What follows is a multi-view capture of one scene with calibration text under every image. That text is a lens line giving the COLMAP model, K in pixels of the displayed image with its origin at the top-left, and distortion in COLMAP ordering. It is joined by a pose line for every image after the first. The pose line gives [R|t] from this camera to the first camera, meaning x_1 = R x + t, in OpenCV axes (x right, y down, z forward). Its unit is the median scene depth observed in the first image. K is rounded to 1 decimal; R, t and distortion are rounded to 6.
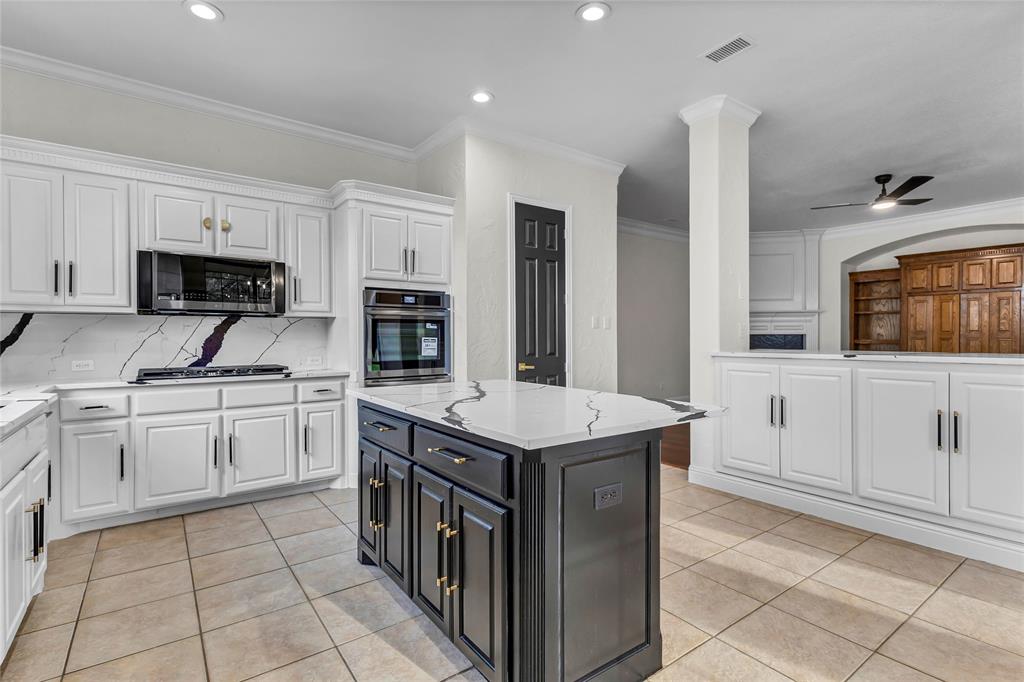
lens RADIAL K [[484.1, 0, 515.0], [0, 484.1, 338.7], [0, 0, 1]] dist [0.001519, -0.000129]
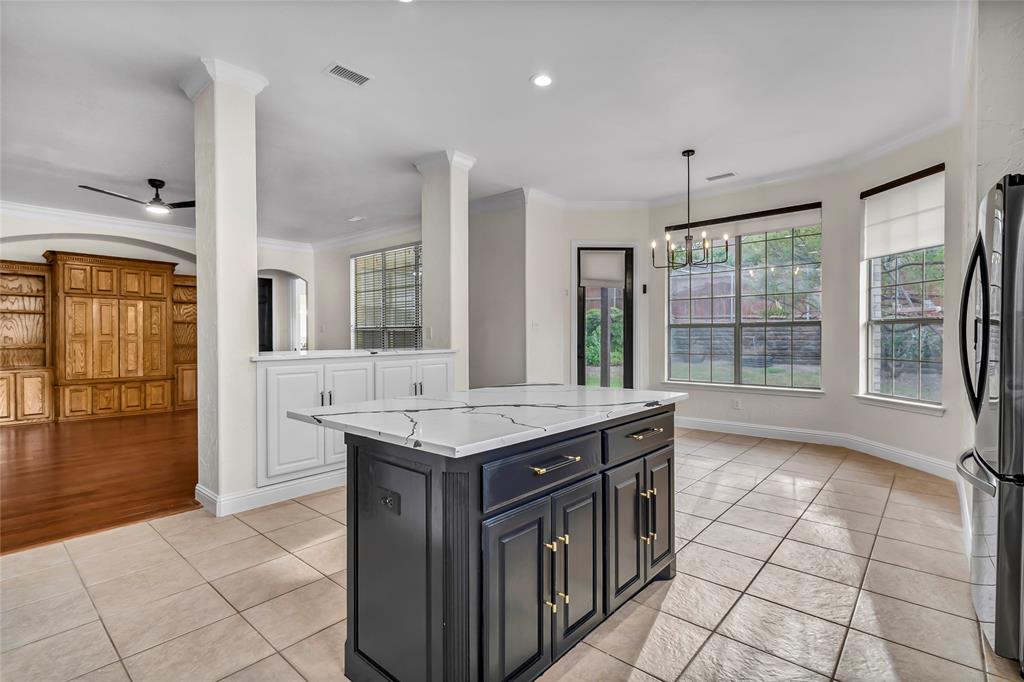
lens RADIAL K [[484.1, 0, 515.0], [0, 484.1, 338.7], [0, 0, 1]] dist [0.001519, -0.000129]
pose [[-0.214322, -0.002884, 0.976759, -0.554436], [0.009235, 0.999945, 0.004979, -0.005495], [-0.976719, 0.010087, -0.214284, 0.692205]]
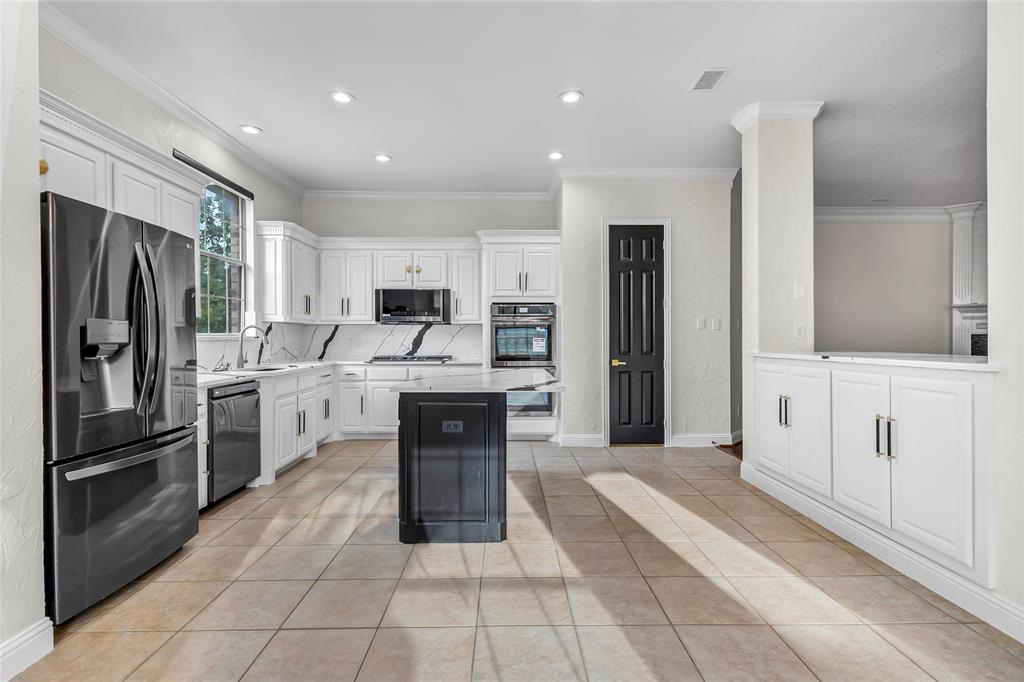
lens RADIAL K [[481.9, 0, 512.0], [0, 481.9, 341.0], [0, 0, 1]] dist [0.000001, -0.000157]
pose [[0.811771, 0.005122, -0.583954, 0.572888], [-0.002875, 0.999984, 0.004775, -0.000095], [0.583969, -0.002197, 0.811773, -0.126960]]
